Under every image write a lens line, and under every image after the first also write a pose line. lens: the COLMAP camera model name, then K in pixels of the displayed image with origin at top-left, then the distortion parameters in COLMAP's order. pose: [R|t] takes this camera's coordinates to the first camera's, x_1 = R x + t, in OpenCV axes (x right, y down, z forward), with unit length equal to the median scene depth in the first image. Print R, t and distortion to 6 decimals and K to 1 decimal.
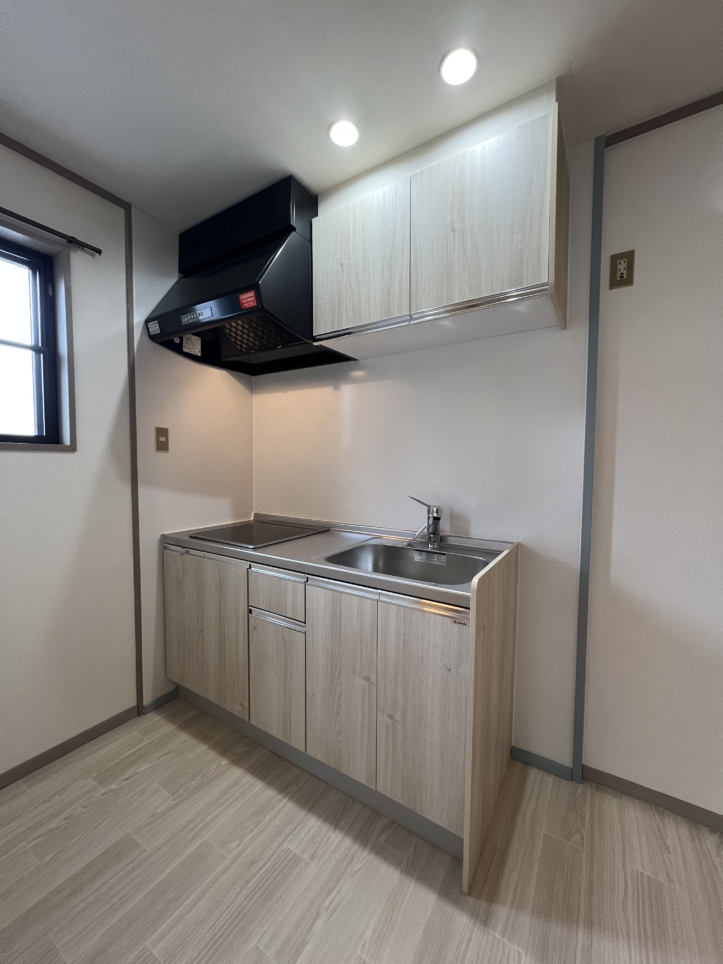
lens RADIAL K [[381.6, 0, 363.7], [0, 381.6, 479.0], [0, 0, 1]] dist [-0.000684, 0.000422]
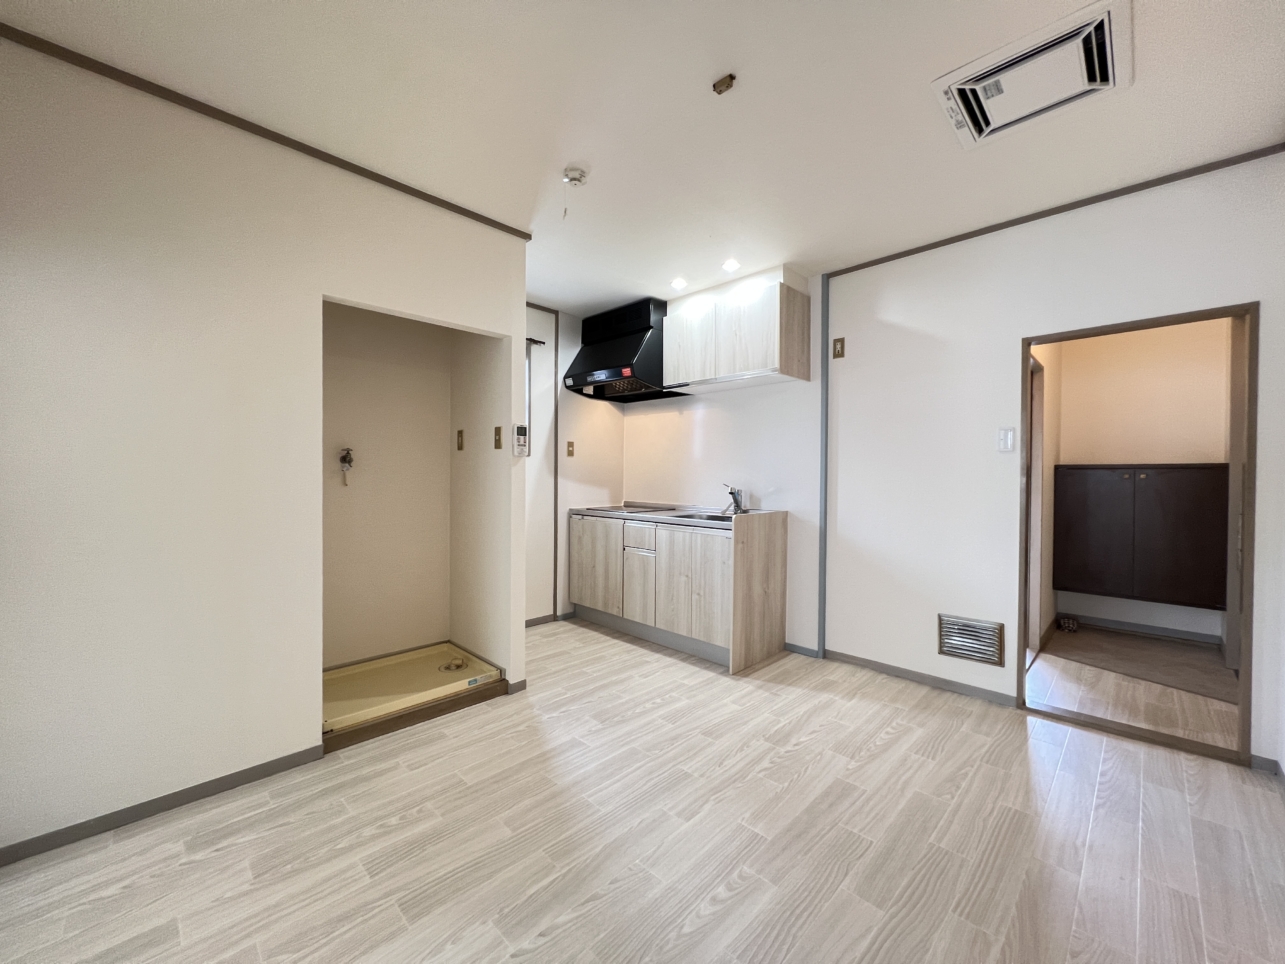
lens RADIAL K [[508.6, 0, 644.2], [0, 508.6, 479.3], [0, 0, 1]] dist [-0.000684, 0.000422]
pose [[0.977897, 0.004052, -0.209047, 0.265190], [-0.011823, 0.999284, -0.035936, 0.116646], [0.208752, 0.037614, 0.977245, -1.227688]]
